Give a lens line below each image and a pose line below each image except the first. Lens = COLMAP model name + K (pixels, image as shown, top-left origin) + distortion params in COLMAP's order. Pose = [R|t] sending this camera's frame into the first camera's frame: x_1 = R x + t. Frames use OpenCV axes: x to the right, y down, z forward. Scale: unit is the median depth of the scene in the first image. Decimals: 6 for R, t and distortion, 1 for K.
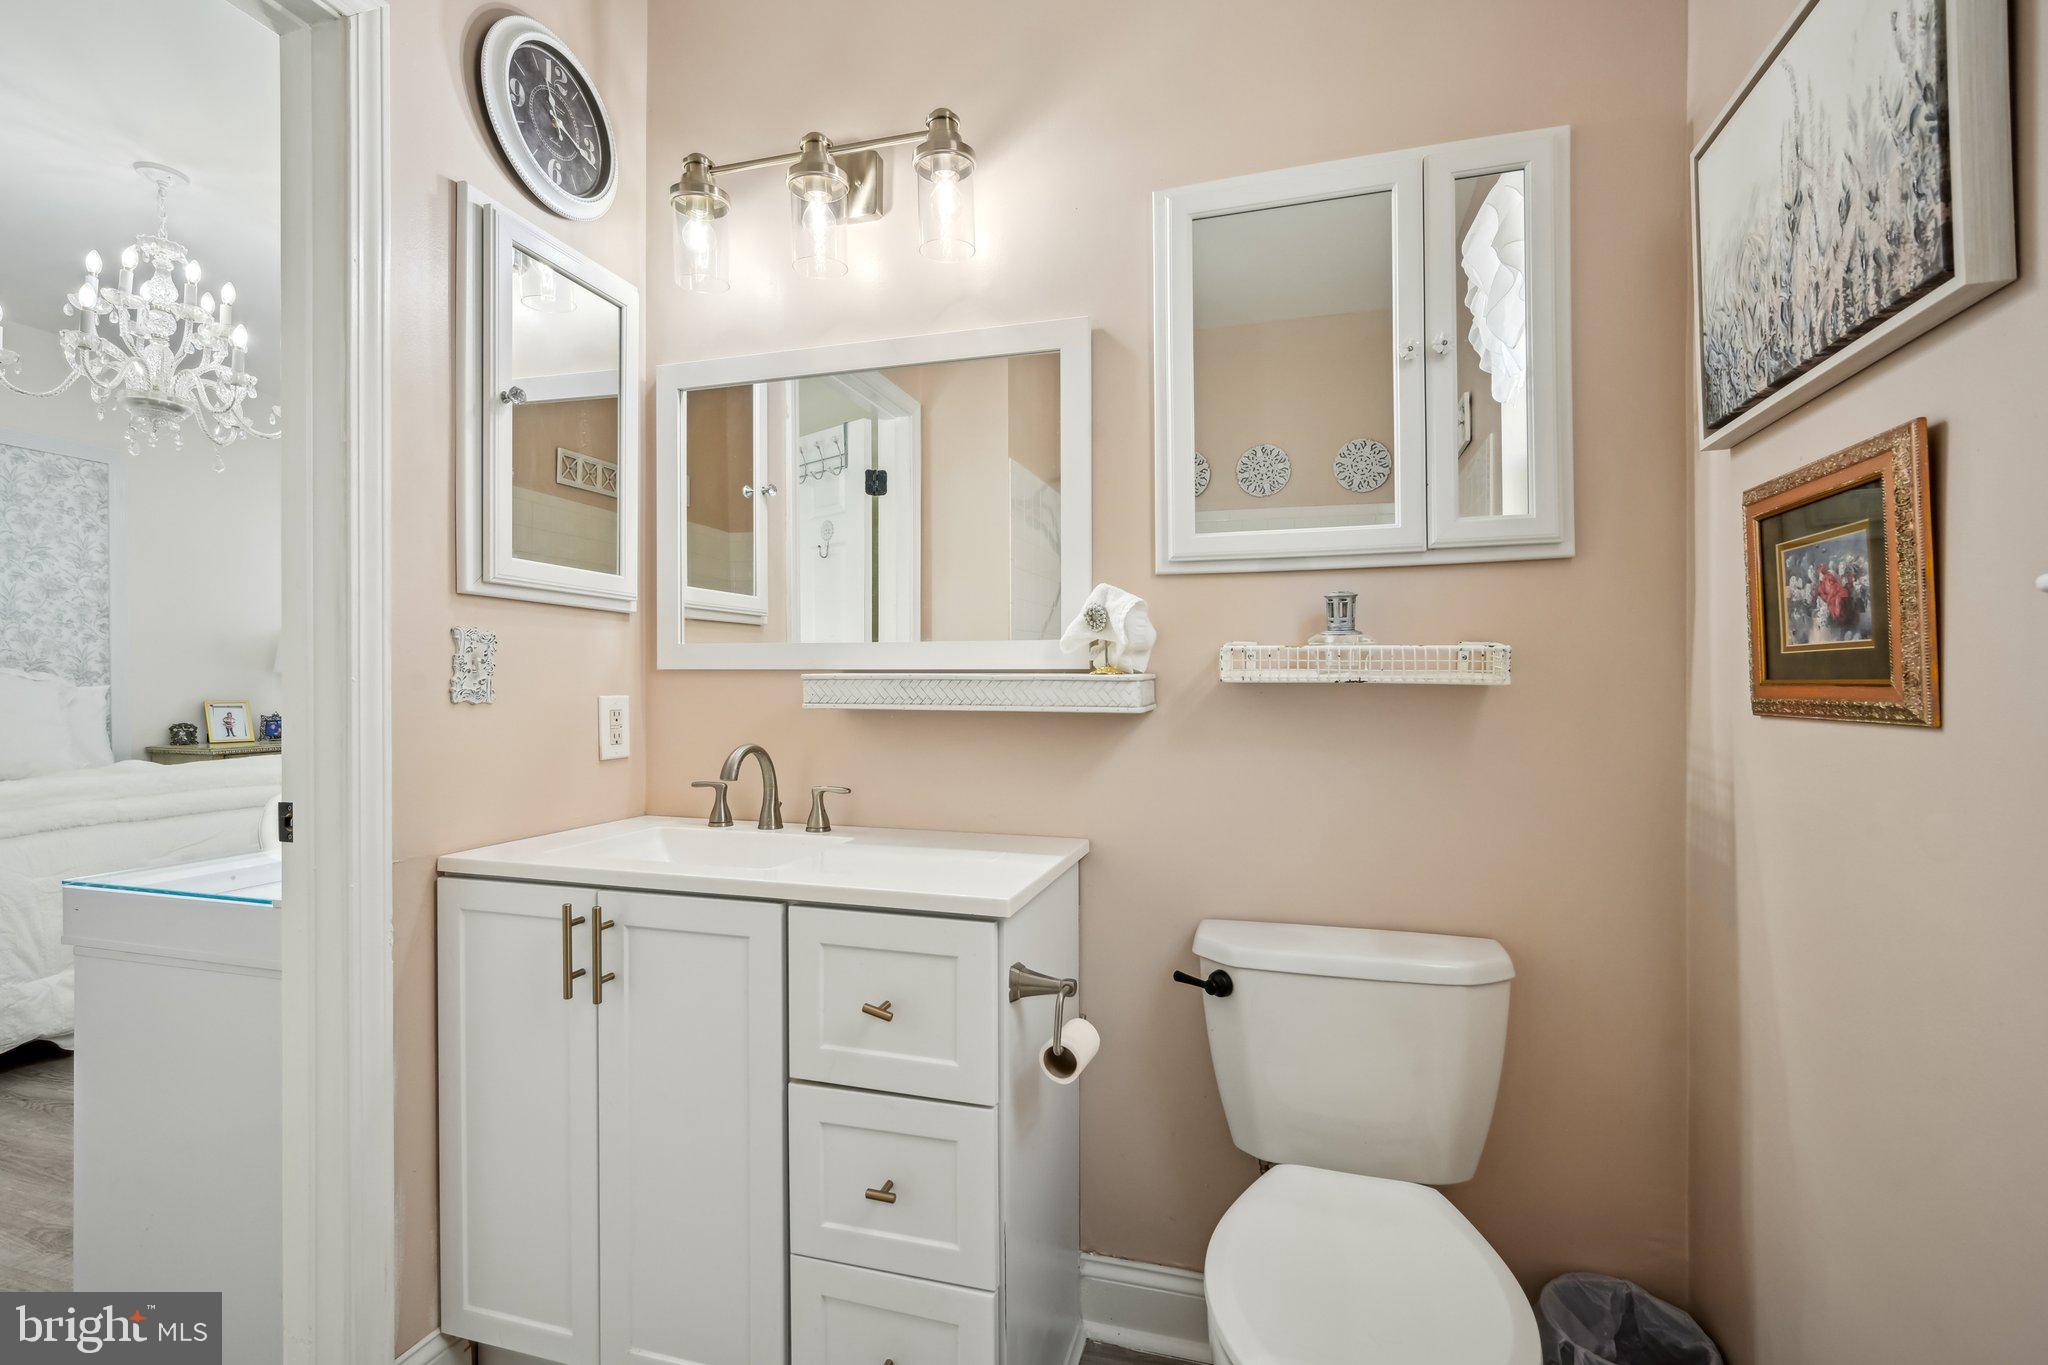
lens RADIAL K [[916.9, 0, 1032.6], [0, 916.9, 689.4], [0, 0, 1]] dist [-0.005159, 0.000305]
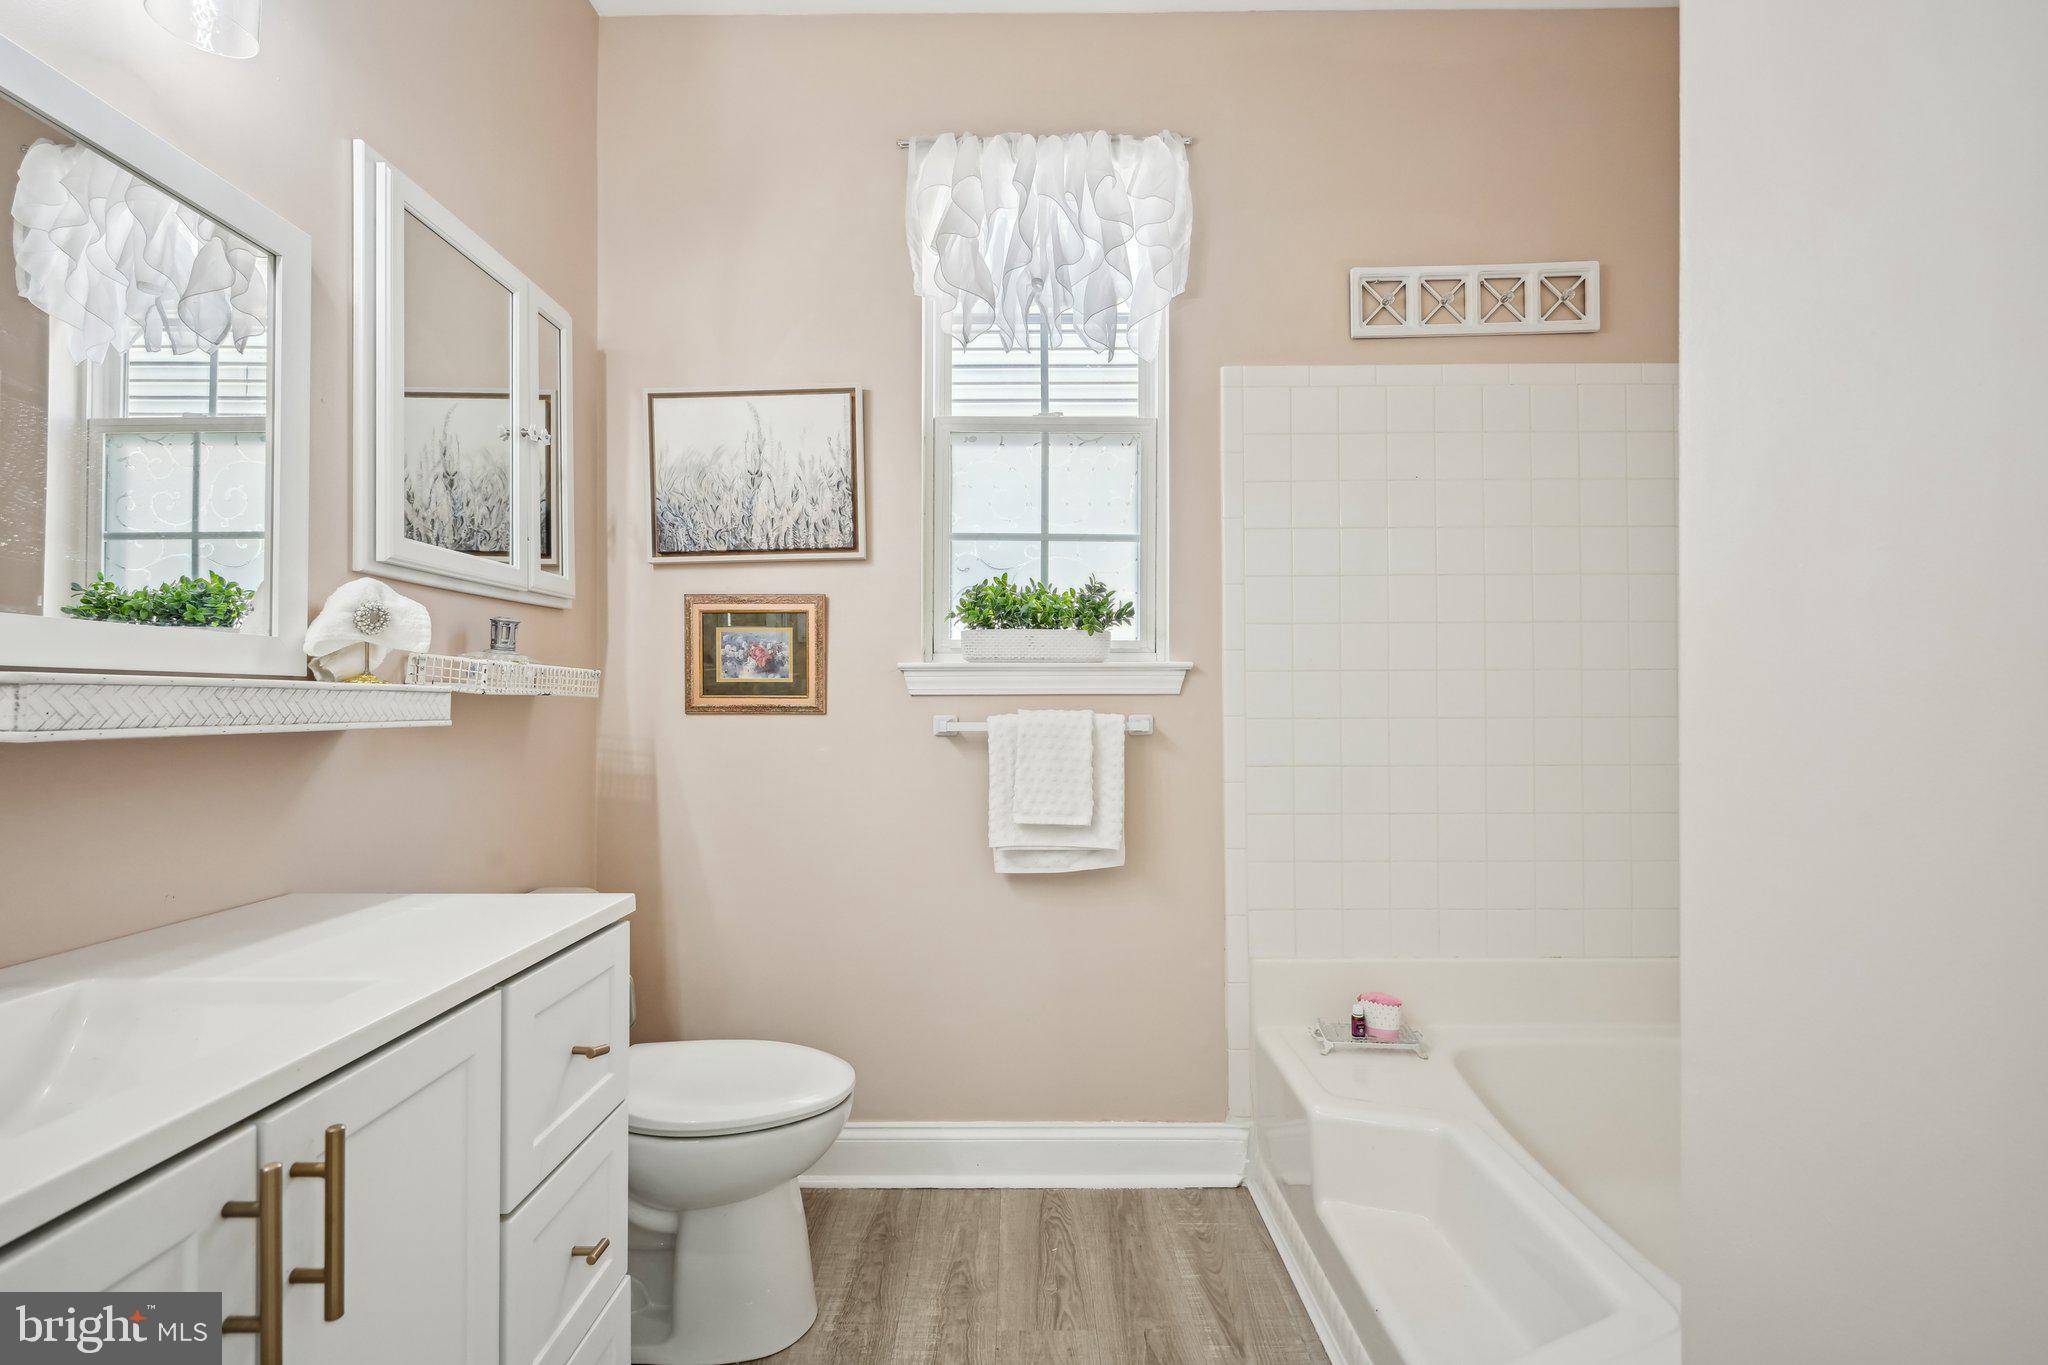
lens RADIAL K [[916.9, 0, 1012.7], [0, 916.9, 683.0], [0, 0, 1]] dist [-0.005159, 0.000305]
pose [[-0.274369, 0.018714, 0.961442, -1.267420], [0.006981, 0.999823, -0.017468, 0.002497], [-0.961599, 0.001919, -0.274451, 0.913729]]
